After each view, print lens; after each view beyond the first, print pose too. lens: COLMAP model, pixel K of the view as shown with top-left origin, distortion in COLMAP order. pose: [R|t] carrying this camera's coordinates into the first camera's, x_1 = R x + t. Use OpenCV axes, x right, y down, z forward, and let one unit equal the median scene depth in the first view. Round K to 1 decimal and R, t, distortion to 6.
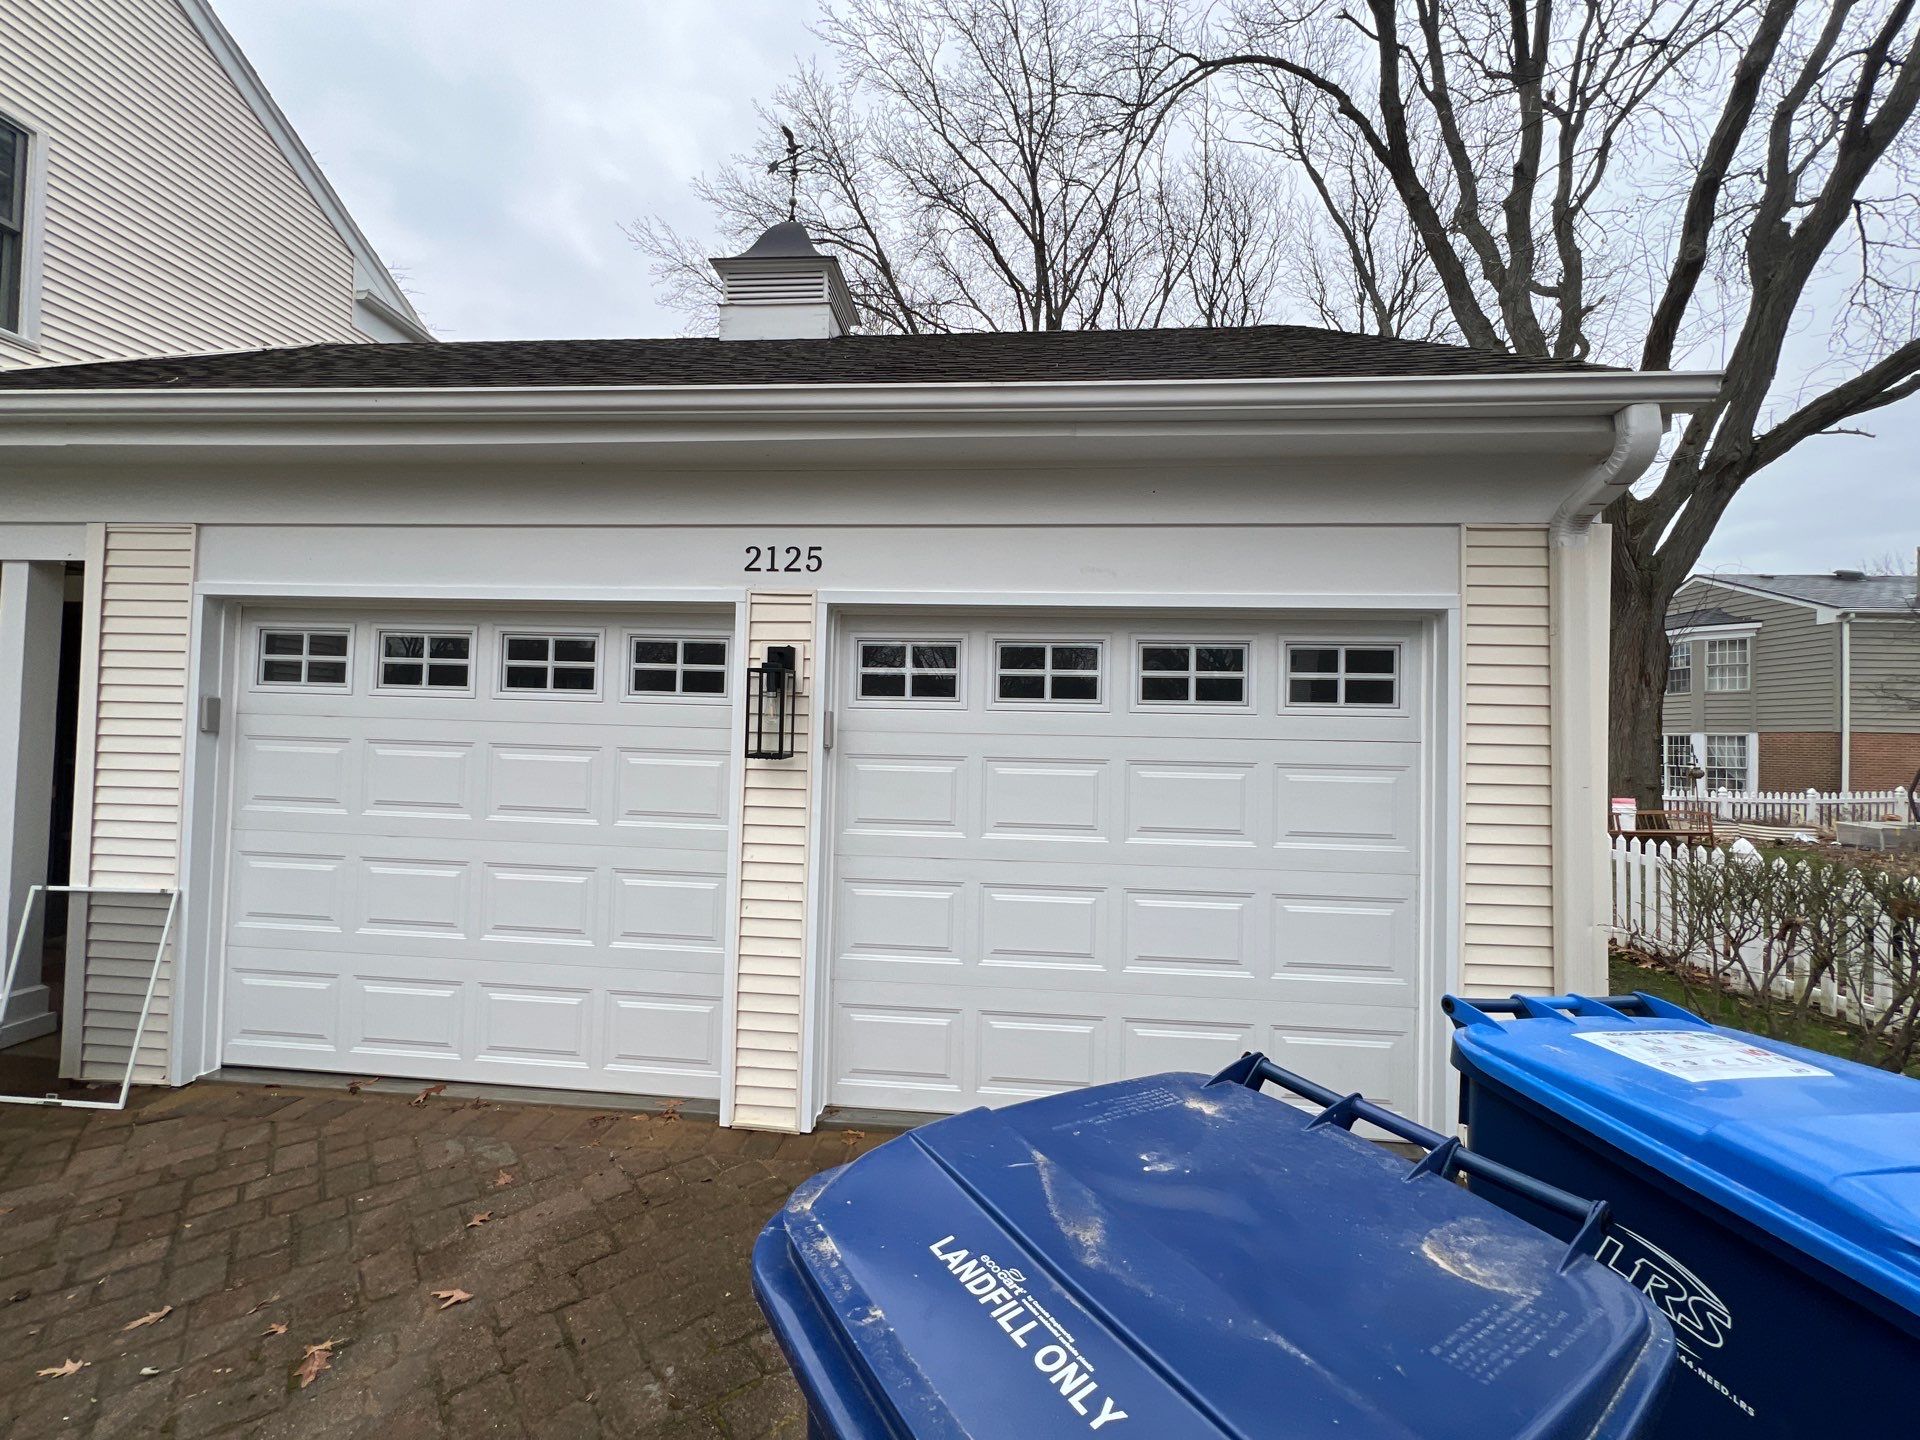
lens RADIAL K [[762.6, 0, 960.9], [0, 762.6, 723.1], [0, 0, 1]] dist [0.001244, -0.000313]
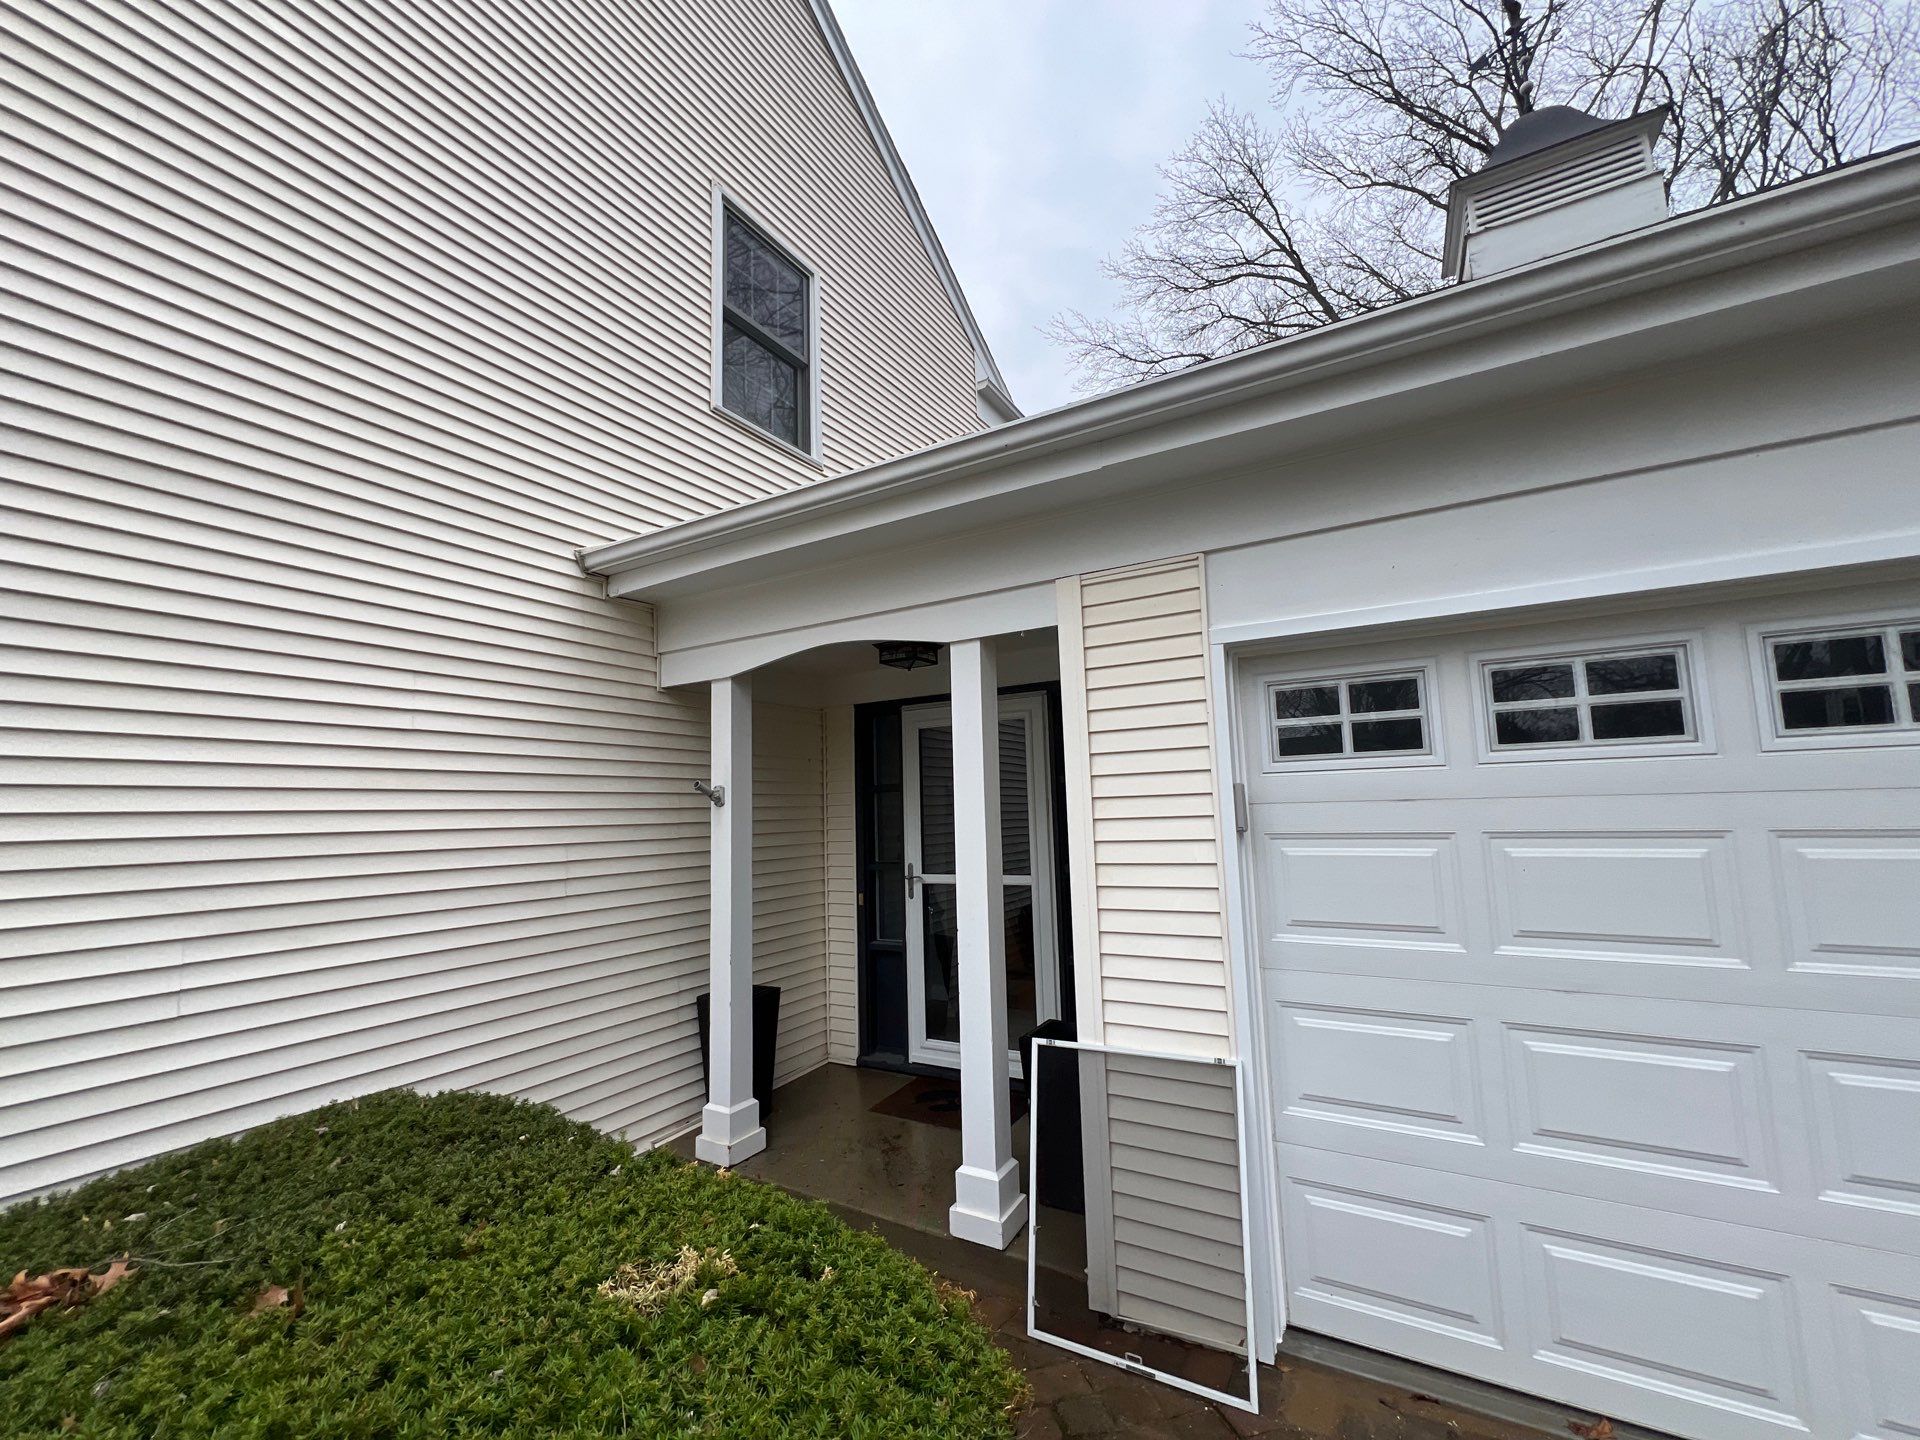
lens RADIAL K [[762.6, 0, 960.9], [0, 762.6, 723.1], [0, 0, 1]] dist [0.001244, -0.000313]
pose [[0.904100, -0.101846, -0.415007, -0.906598], [0.063693, 0.992452, -0.104800, -0.031197], [0.422548, 0.068317, 0.903762, 0.230750]]
